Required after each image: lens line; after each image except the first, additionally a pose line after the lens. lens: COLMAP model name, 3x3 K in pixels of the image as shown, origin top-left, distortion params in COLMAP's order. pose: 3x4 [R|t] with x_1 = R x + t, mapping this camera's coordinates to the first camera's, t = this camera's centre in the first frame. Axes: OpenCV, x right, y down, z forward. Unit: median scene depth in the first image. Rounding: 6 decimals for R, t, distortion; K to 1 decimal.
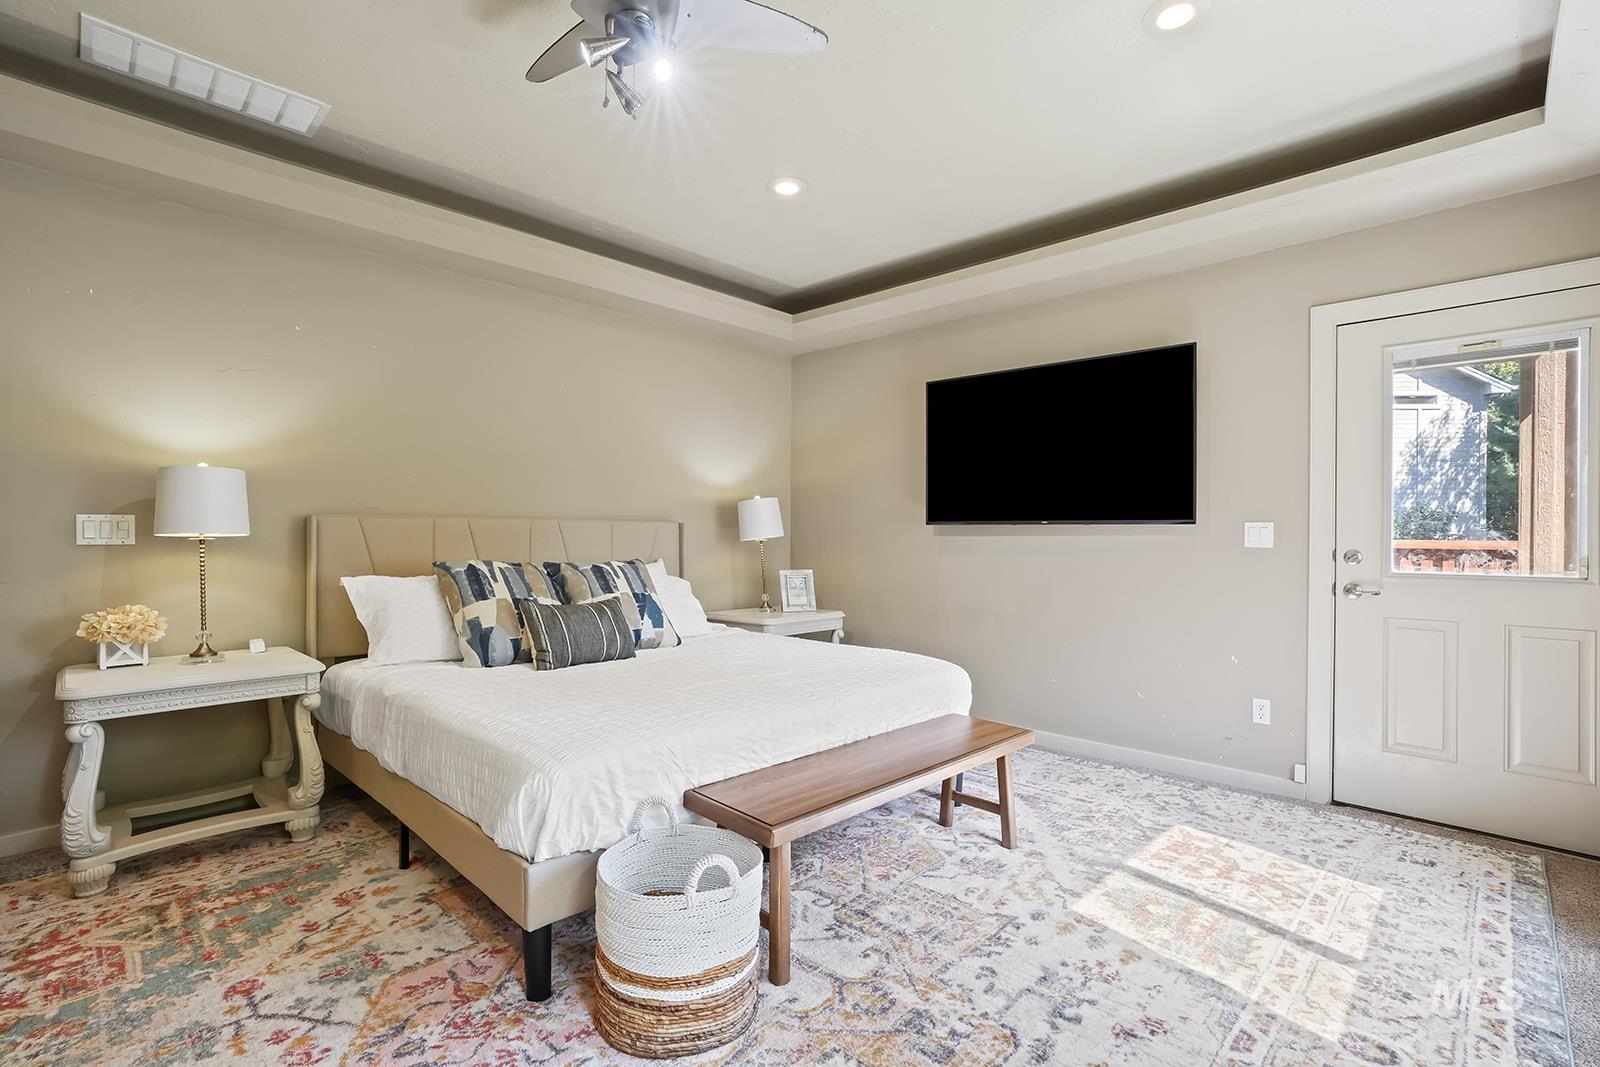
lens RADIAL K [[737.2, 0, 801.6], [0, 737.2, 539.8], [0, 0, 1]] dist [-0.034935, 0.011457]
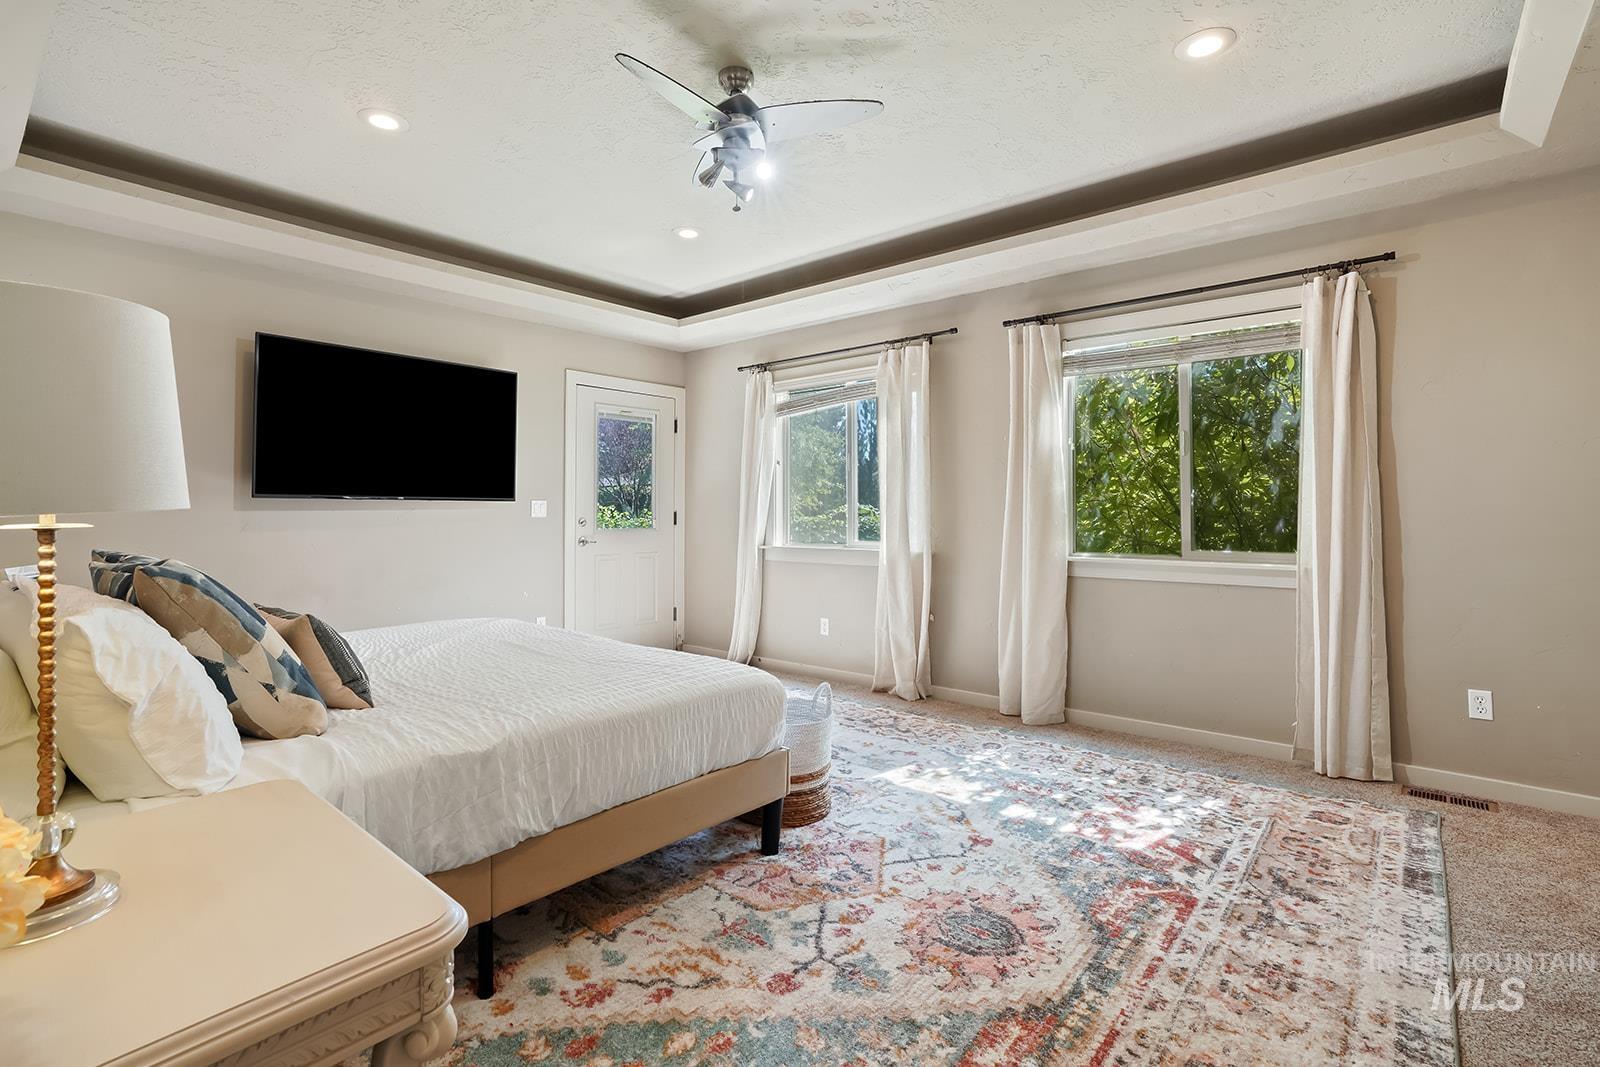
lens RADIAL K [[737.2, 0, 799.5], [0, 737.2, 517.8], [0, 0, 1]] dist [-0.034935, 0.011457]
pose [[-0.053362, -0.020611, 0.998362, -1.532790], [-0.001375, 0.999788, 0.020567, -0.034563], [-0.998574, -0.000275, -0.053379, 0.894380]]
